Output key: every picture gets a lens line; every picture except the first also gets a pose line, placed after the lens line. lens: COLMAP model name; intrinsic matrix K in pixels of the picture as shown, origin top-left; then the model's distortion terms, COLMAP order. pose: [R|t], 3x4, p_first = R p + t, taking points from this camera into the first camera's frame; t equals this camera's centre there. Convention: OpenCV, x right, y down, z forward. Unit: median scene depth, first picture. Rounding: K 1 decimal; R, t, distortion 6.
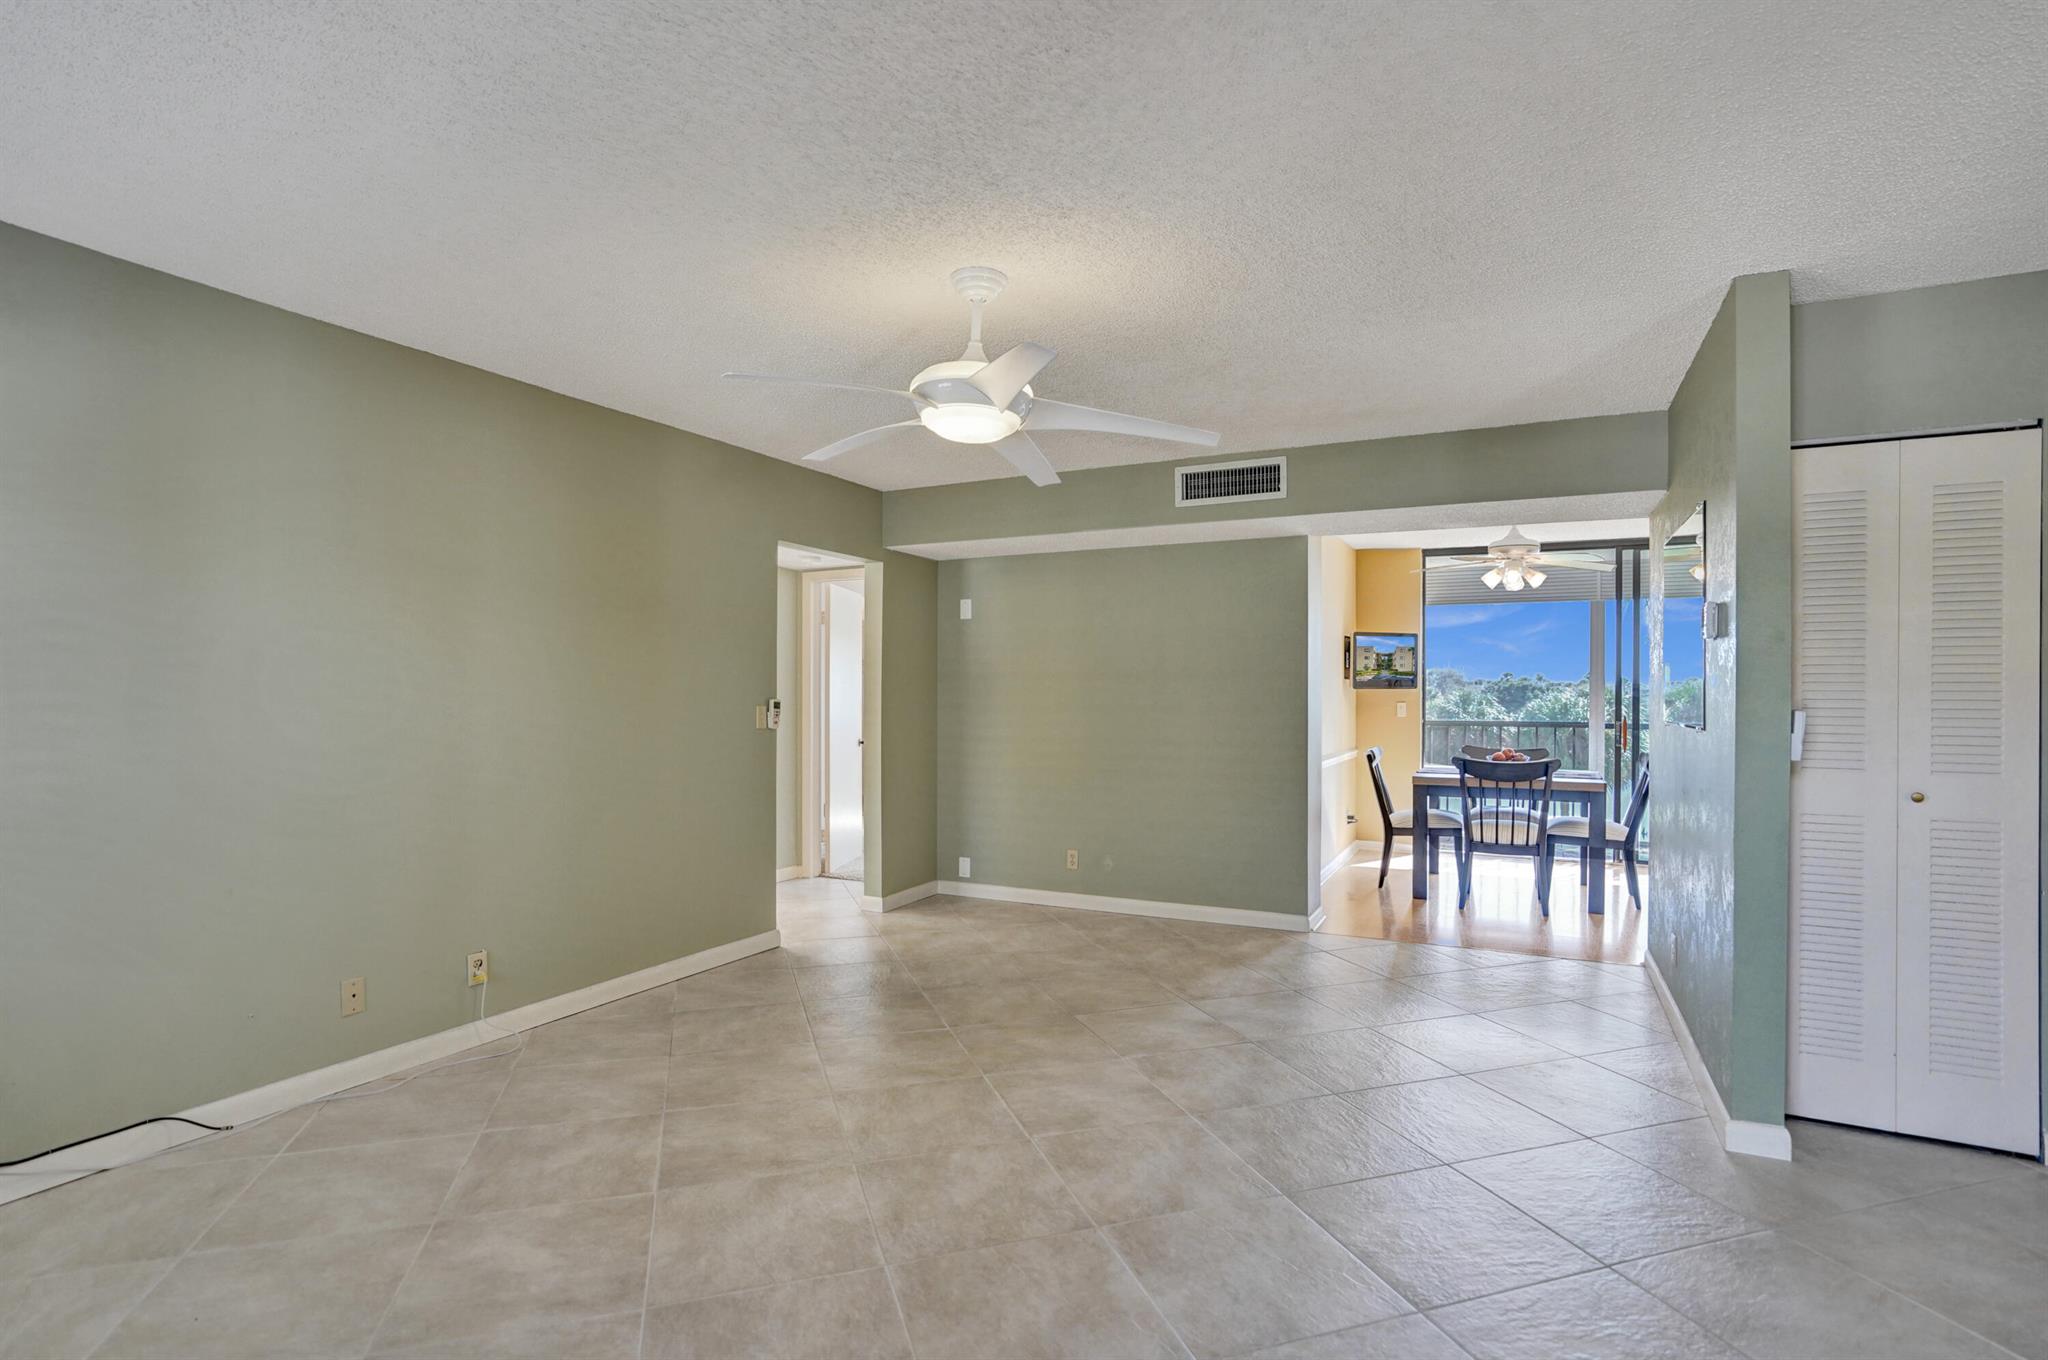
lens RADIAL K [[999.0, 0, 1001.1], [0, 999.0, 689.7], [0, 0, 1]] dist [-0.036476, 0.000717]
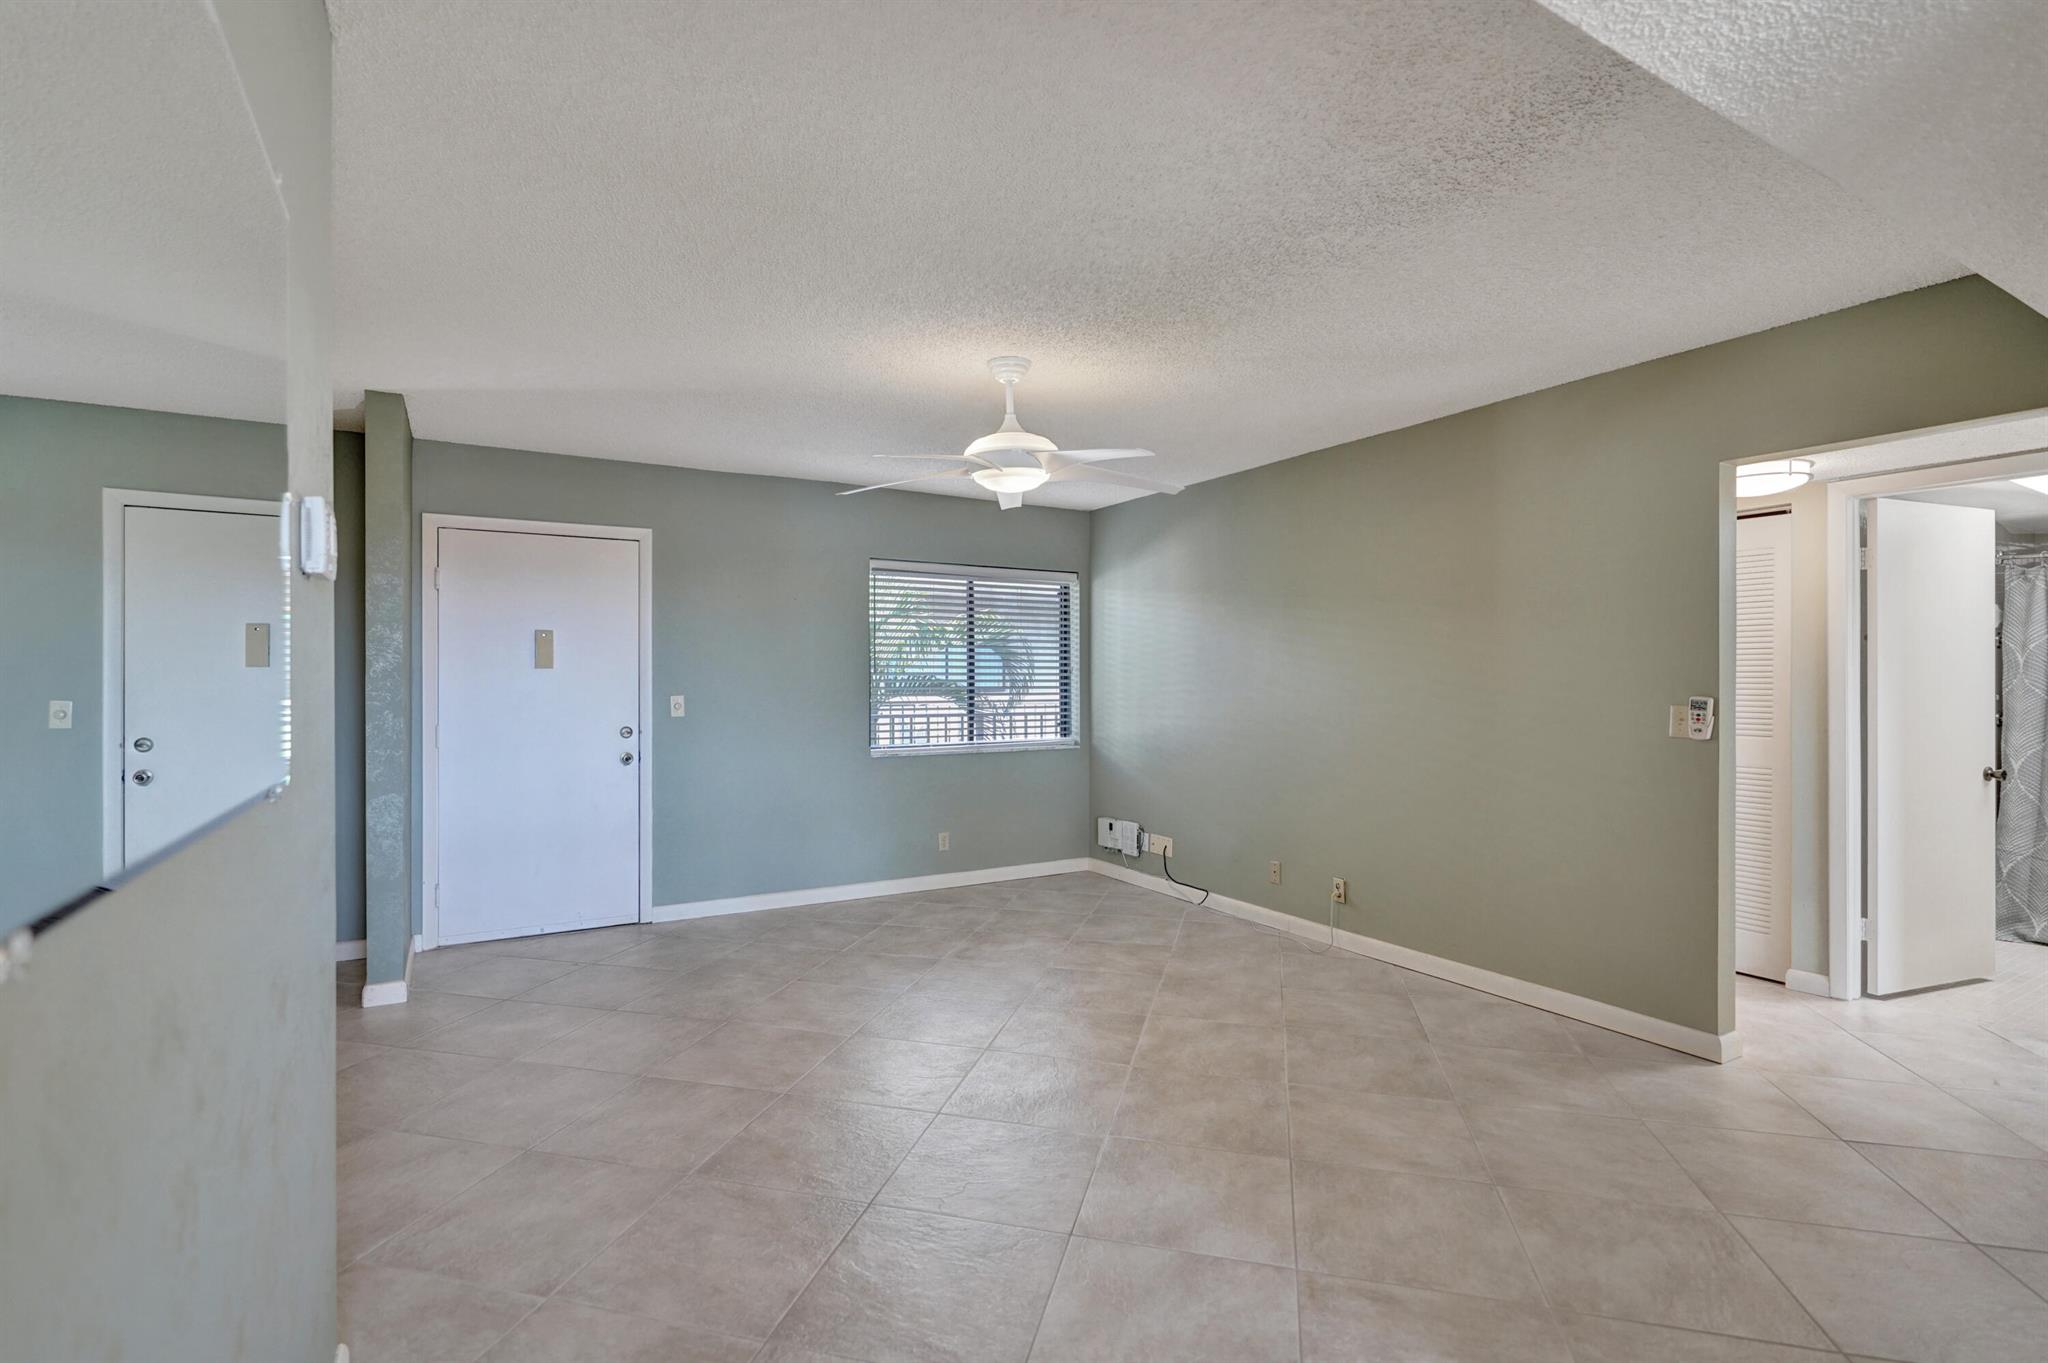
lens RADIAL K [[943.9, 0, 1029.5], [0, 943.9, 683.9], [0, 0, 1]] dist [-0.001921, -0.000347]
pose [[-0.517403, -0.001780, -0.855740, 0.569446], [0.001109, 0.999996, -0.002750, 0.002847], [0.855741, -0.002371, -0.517399, 0.938674]]
